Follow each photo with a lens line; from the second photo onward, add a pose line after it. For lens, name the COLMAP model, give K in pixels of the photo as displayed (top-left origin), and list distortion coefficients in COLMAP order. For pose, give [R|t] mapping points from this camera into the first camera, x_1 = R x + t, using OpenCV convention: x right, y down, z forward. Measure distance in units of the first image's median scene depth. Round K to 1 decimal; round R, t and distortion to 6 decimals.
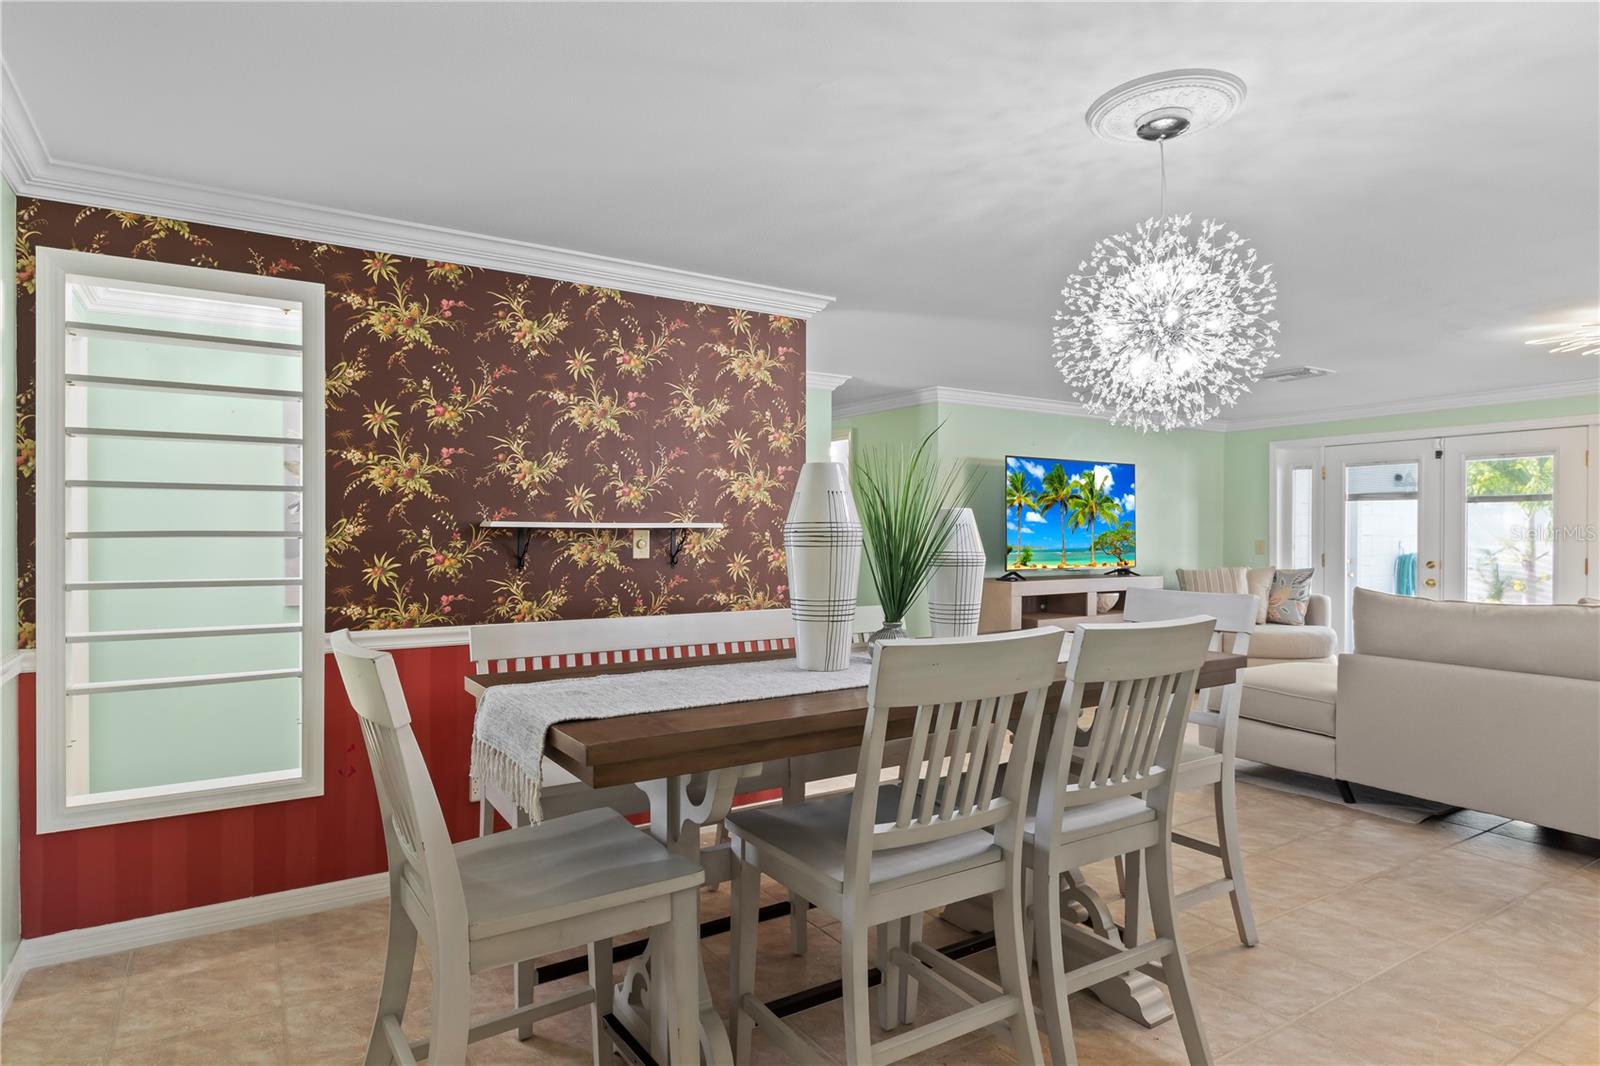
lens RADIAL K [[885.2, 0, 800.4], [0, 885.2, 543.9], [0, 0, 1]] dist [0.002424, 0.002696]
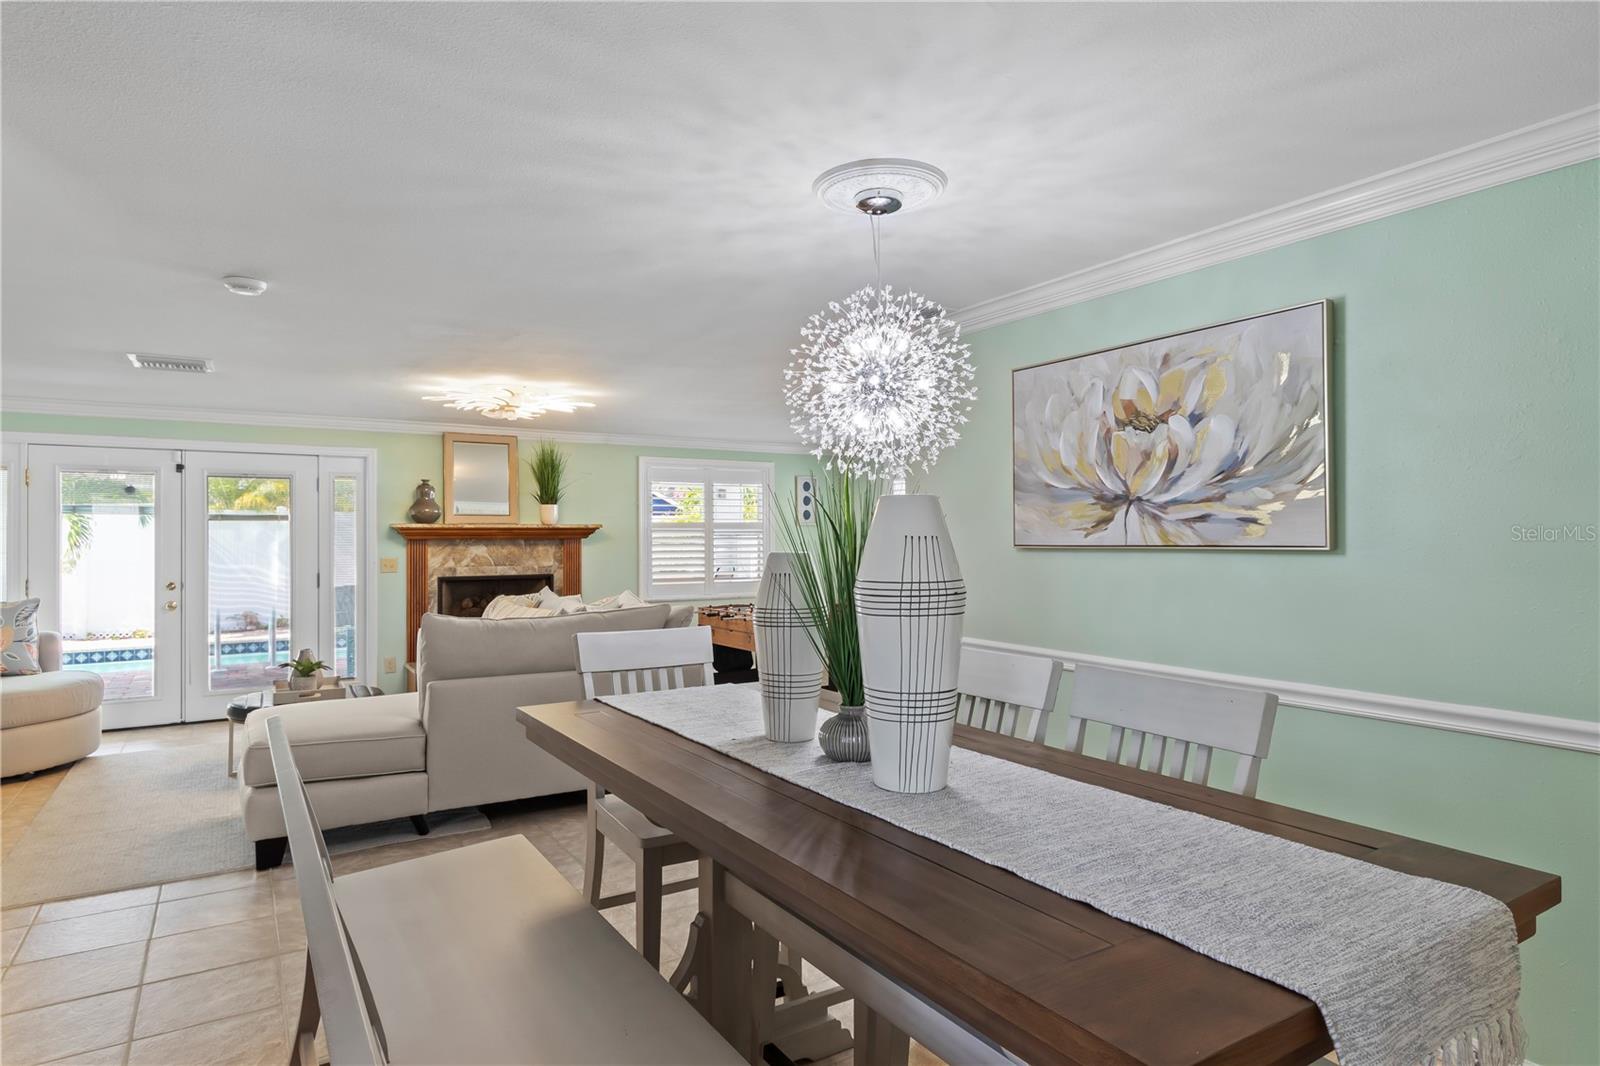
lens RADIAL K [[885.2, 0, 792.9], [0, 885.2, 533.1], [0, 0, 1]] dist [0.002424, 0.002696]
pose [[0.017901, 0.005952, 0.999822, -0.391697], [0.012461, 0.999903, -0.006176, -0.033923], [-0.999762, 0.012569, 0.017825, 0.626048]]
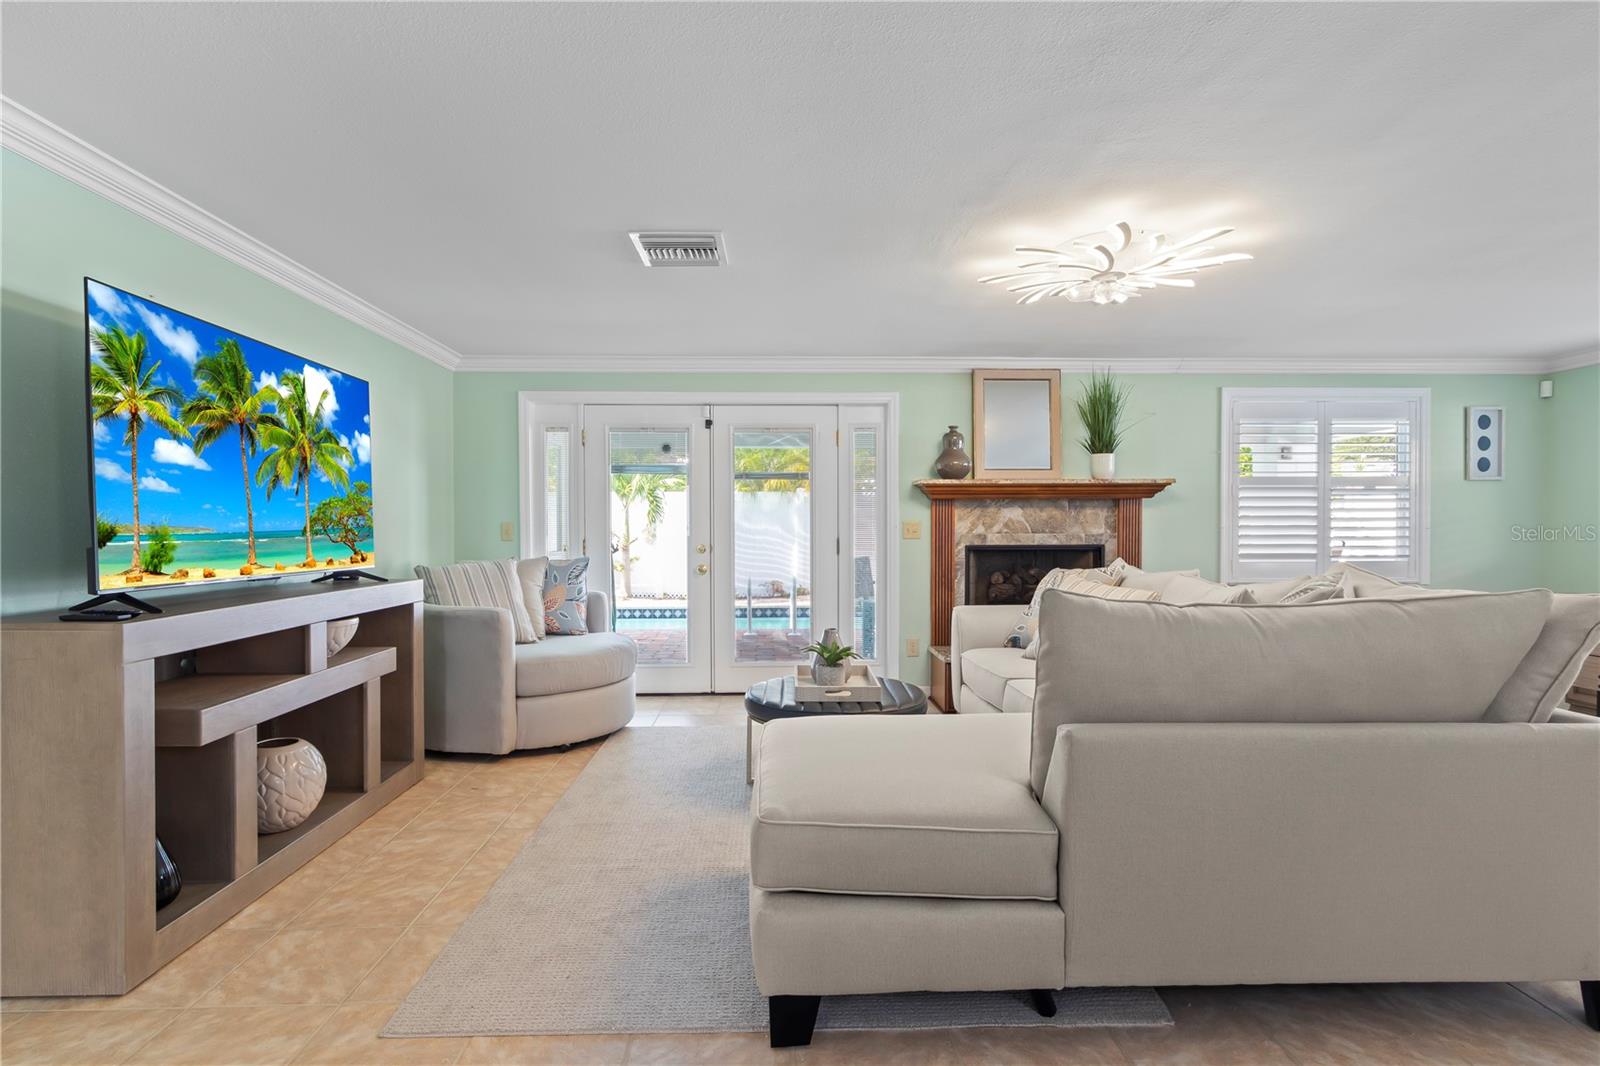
lens RADIAL K [[791.9, 0, 797.9], [0, 791.9, 539.3], [0, 0, 1]] dist [0.006571, -0.000095]
pose [[0.516310, -0.013403, 0.856297, 0.166605], [0.009439, 0.999906, 0.009959, 0.014252], [-0.856350, 0.002941, 0.516388, 0.968587]]
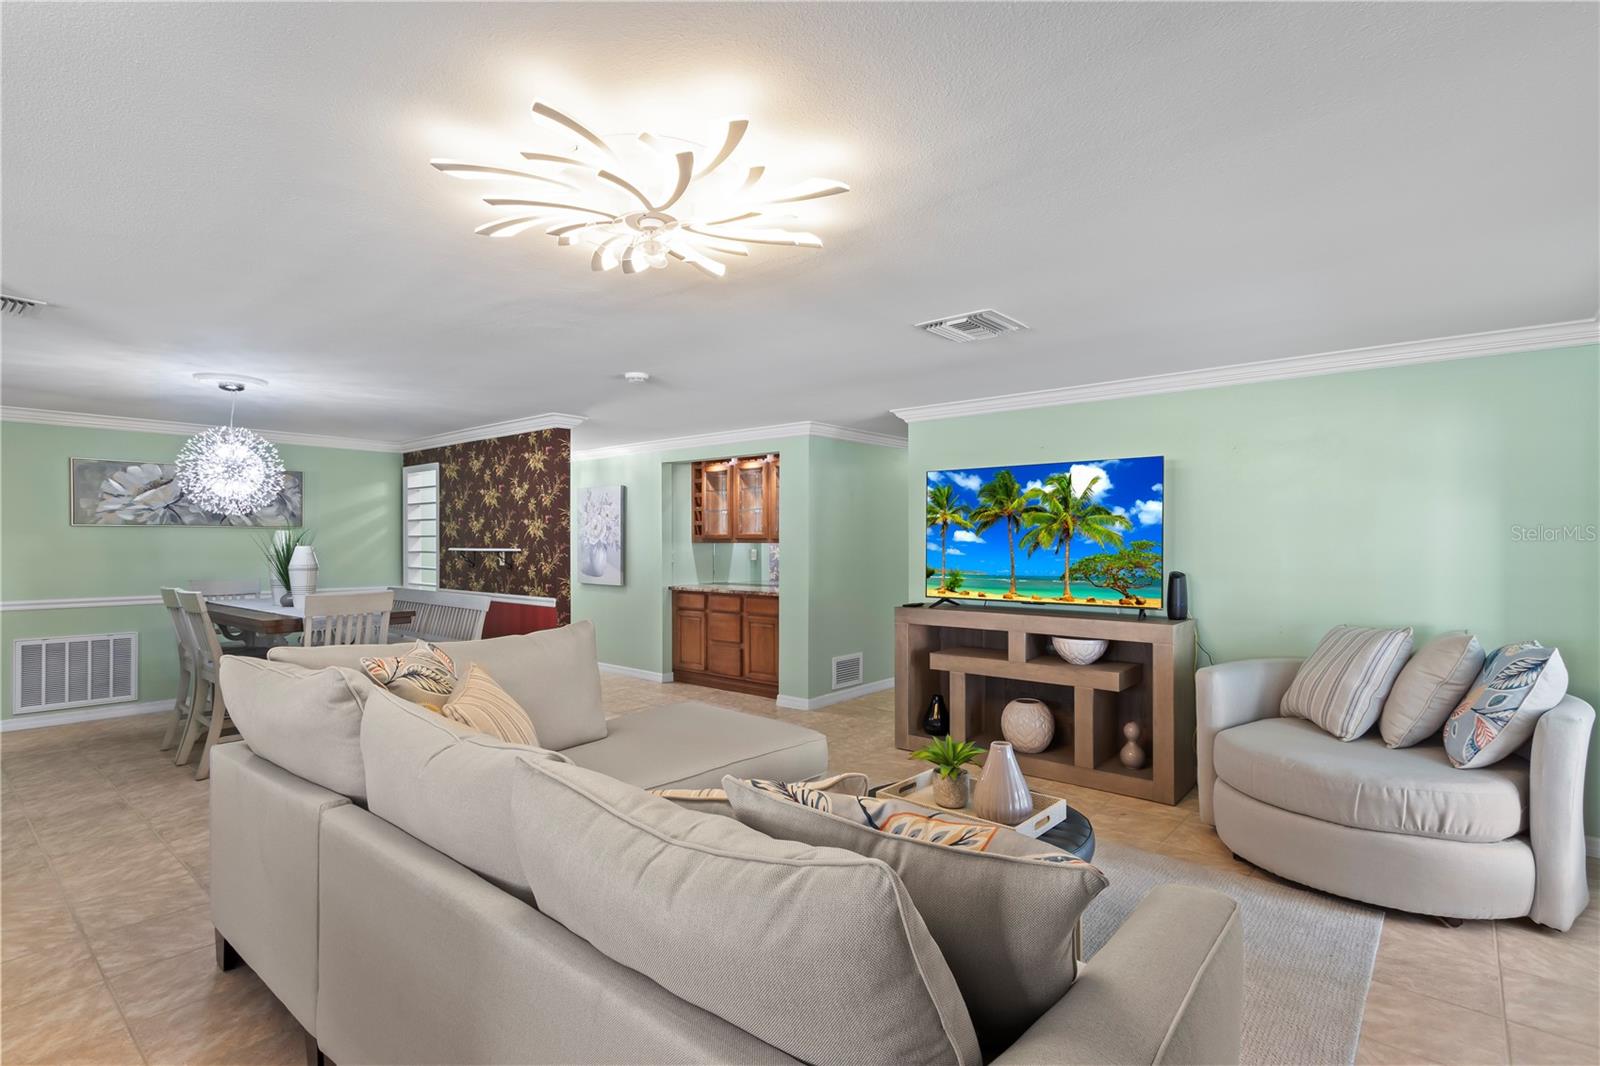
lens RADIAL K [[772.9, 0, 788.1], [0, 772.9, 543.5], [0, 0, 1]] dist [0.004772, 0.001197]
pose [[0.279354, 0.003409, -0.960182, 1.624763], [-0.008593, 0.999963, 0.001050, -0.039526], [0.960150, 0.007958, 0.279373, 1.068570]]
